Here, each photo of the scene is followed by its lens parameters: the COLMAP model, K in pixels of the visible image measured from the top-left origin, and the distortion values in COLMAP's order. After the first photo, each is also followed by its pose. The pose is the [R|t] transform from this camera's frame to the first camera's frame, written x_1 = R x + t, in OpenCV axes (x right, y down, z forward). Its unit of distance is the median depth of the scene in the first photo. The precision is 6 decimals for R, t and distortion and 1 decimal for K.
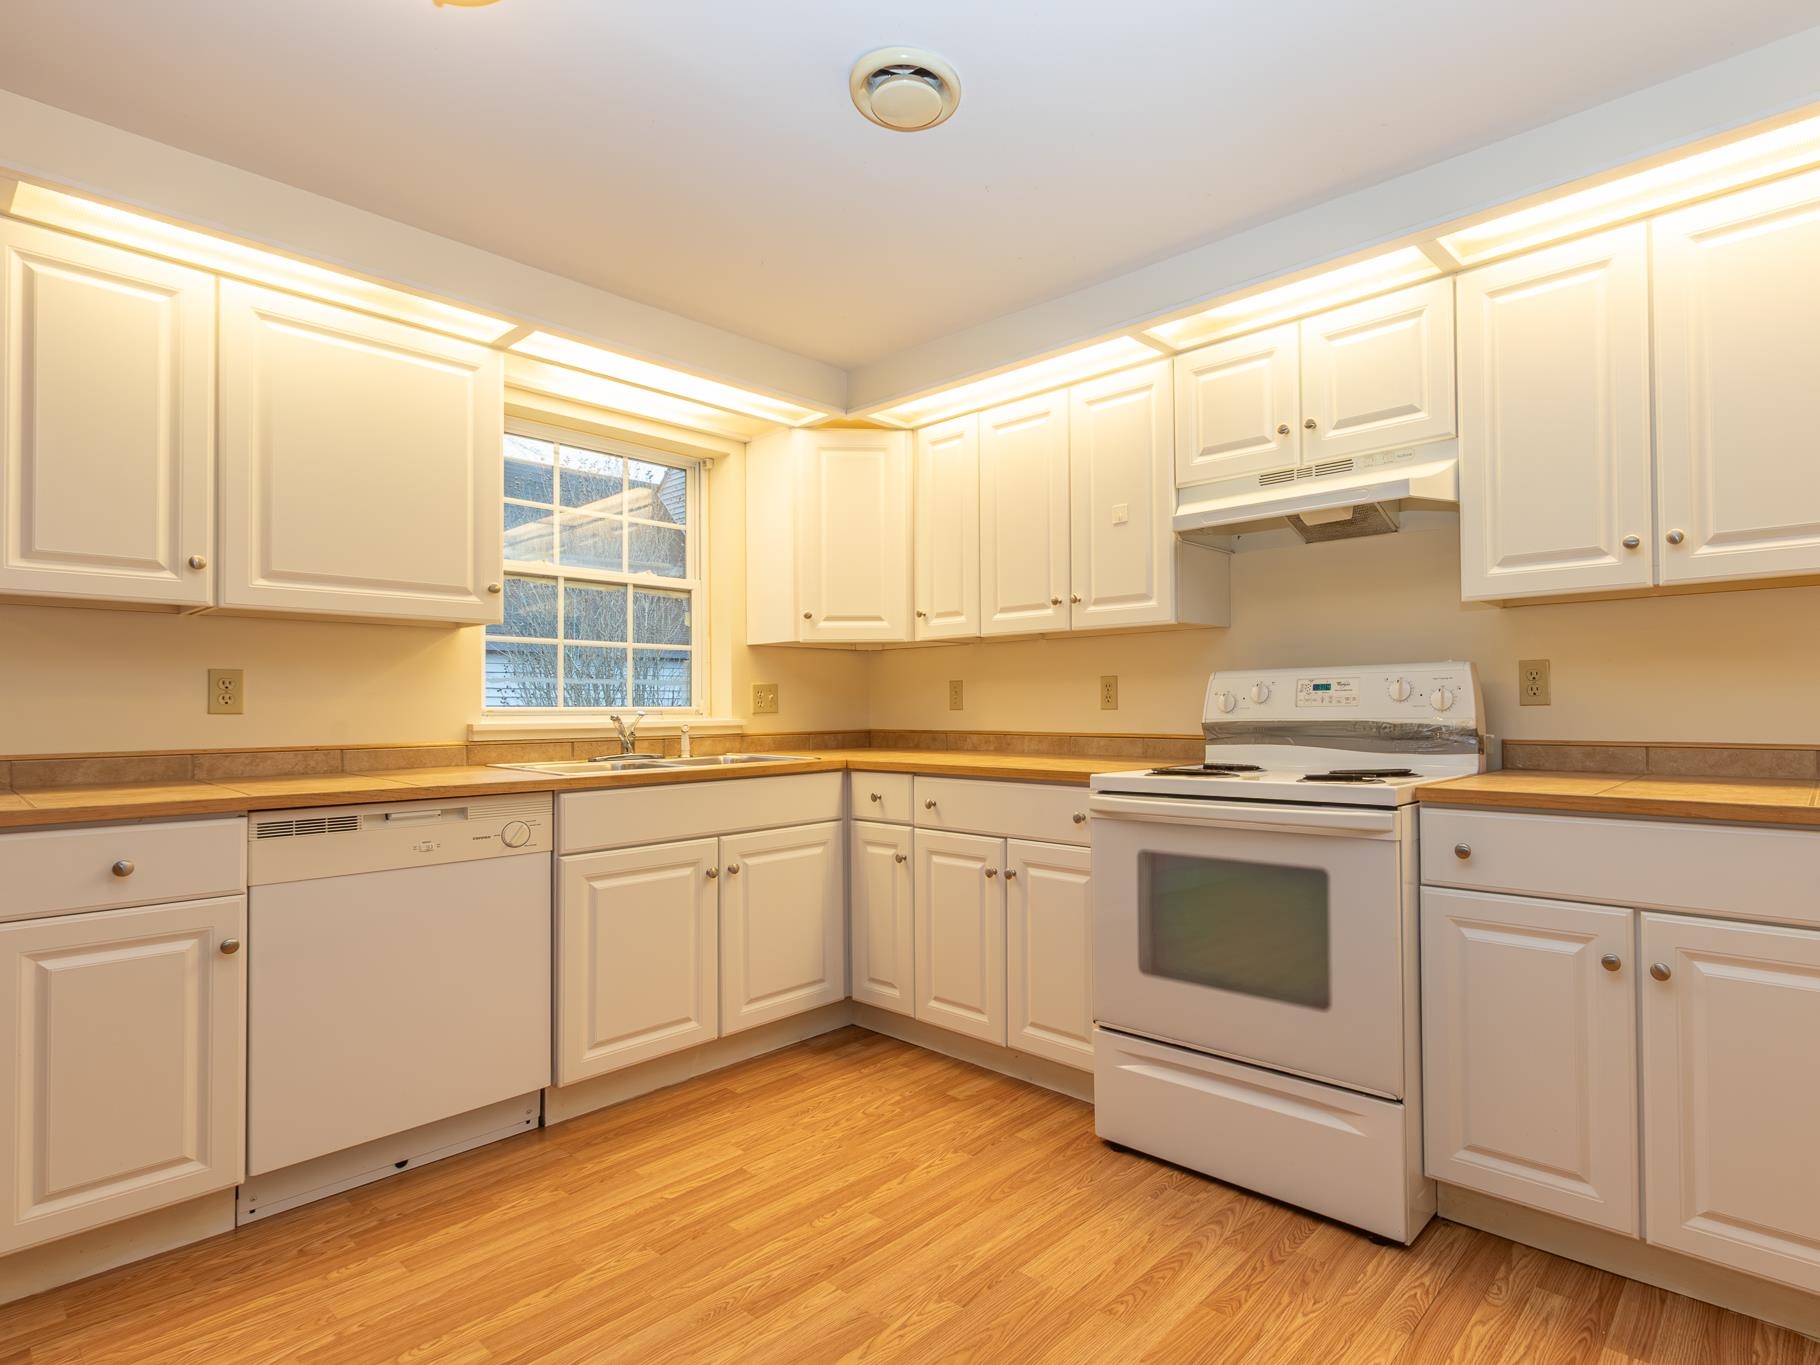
lens RADIAL K [[928.5, 0, 914.5], [0, 928.5, 696.3], [0, 0, 1]] dist [0.000210, 0.000331]
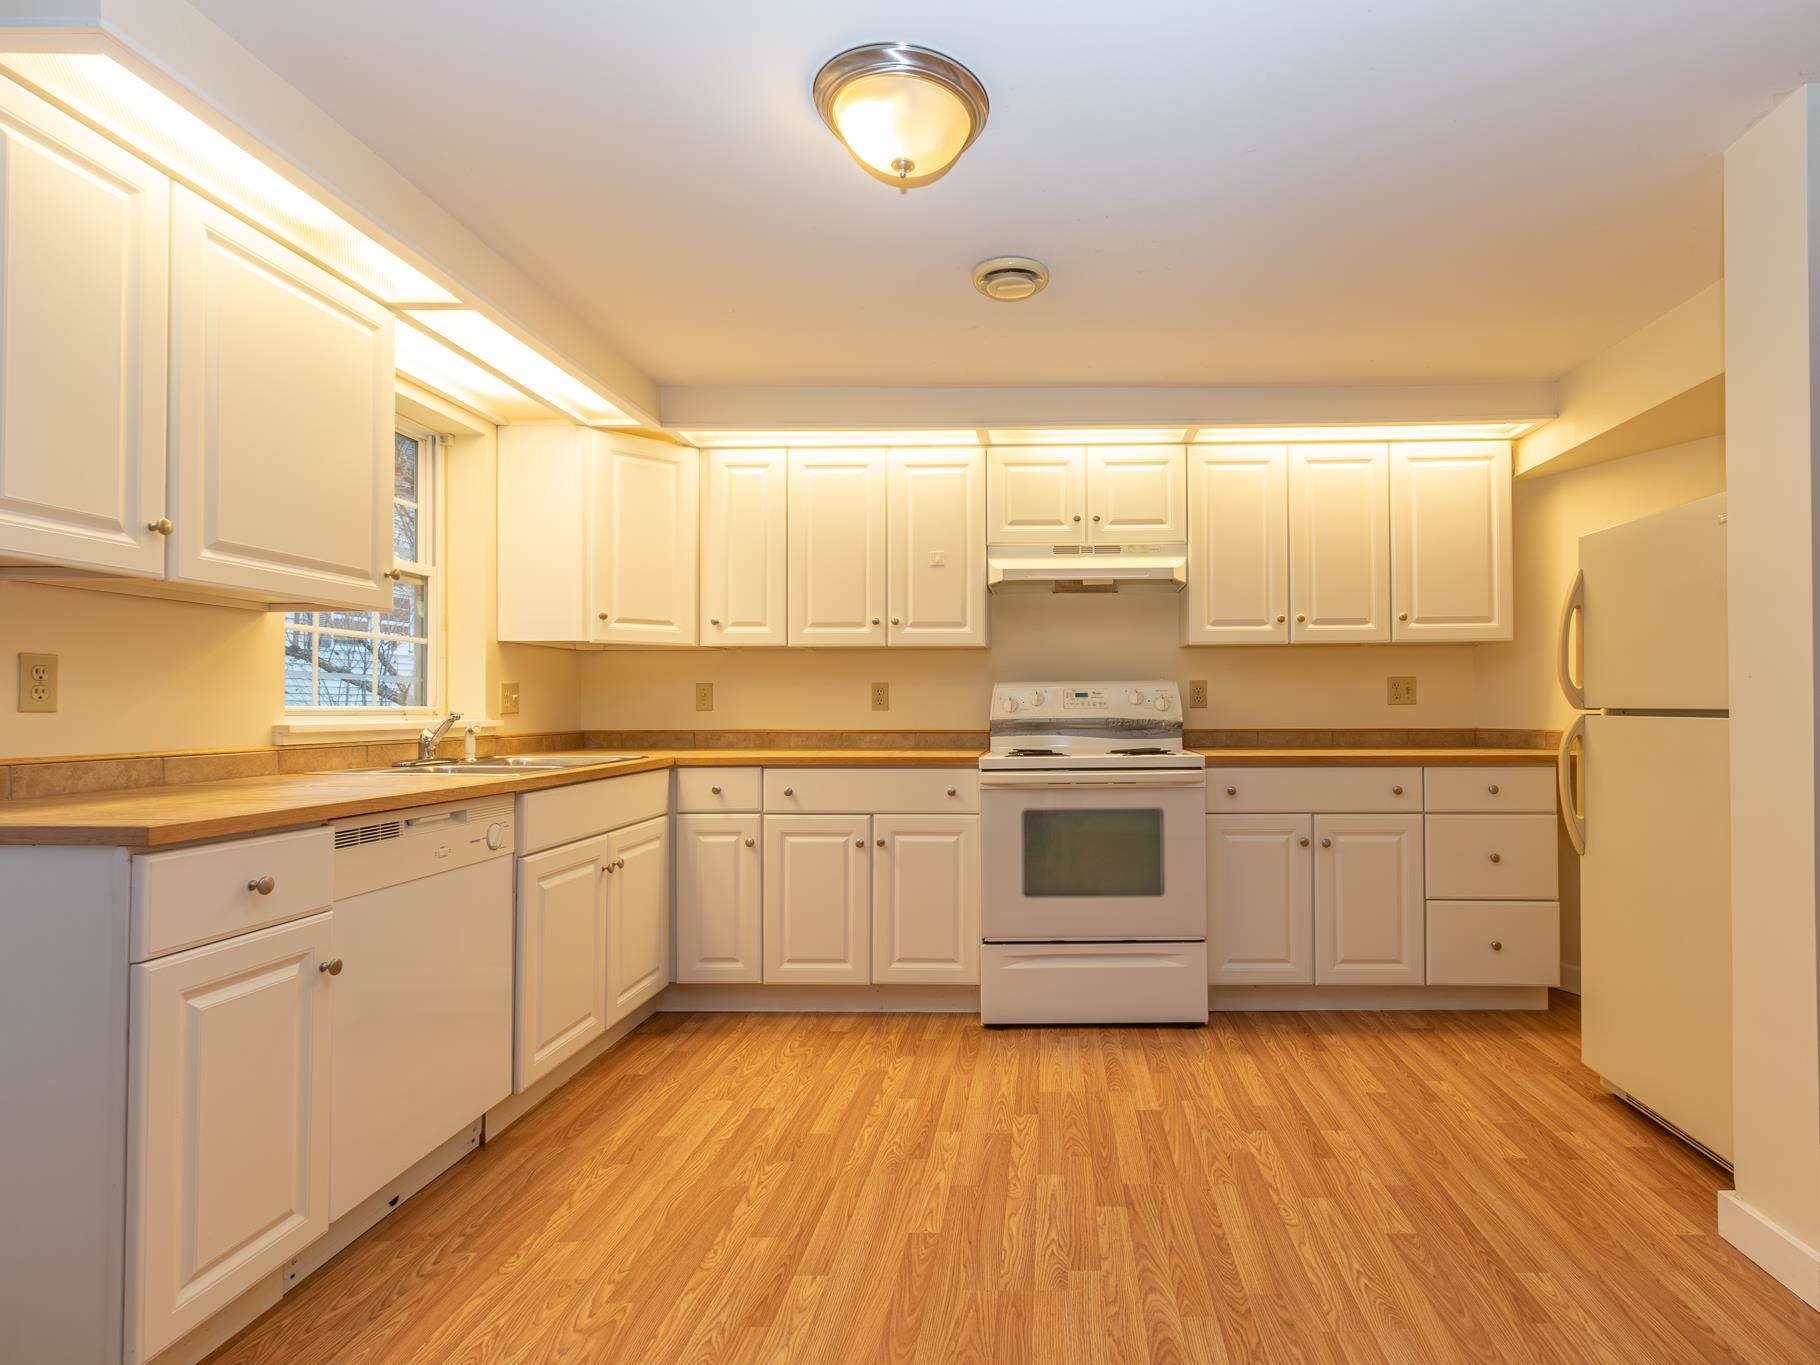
lens RADIAL K [[963.4, 0, 957.5], [0, 963.4, 697.7], [0, 0, 1]] dist [0.002961, 0.000943]
pose [[0.795795, 0.010707, 0.605471, -0.601838], [-0.009750, 0.999941, -0.004868, 0.003475], [-0.605487, -0.002029, 0.795852, -0.085490]]
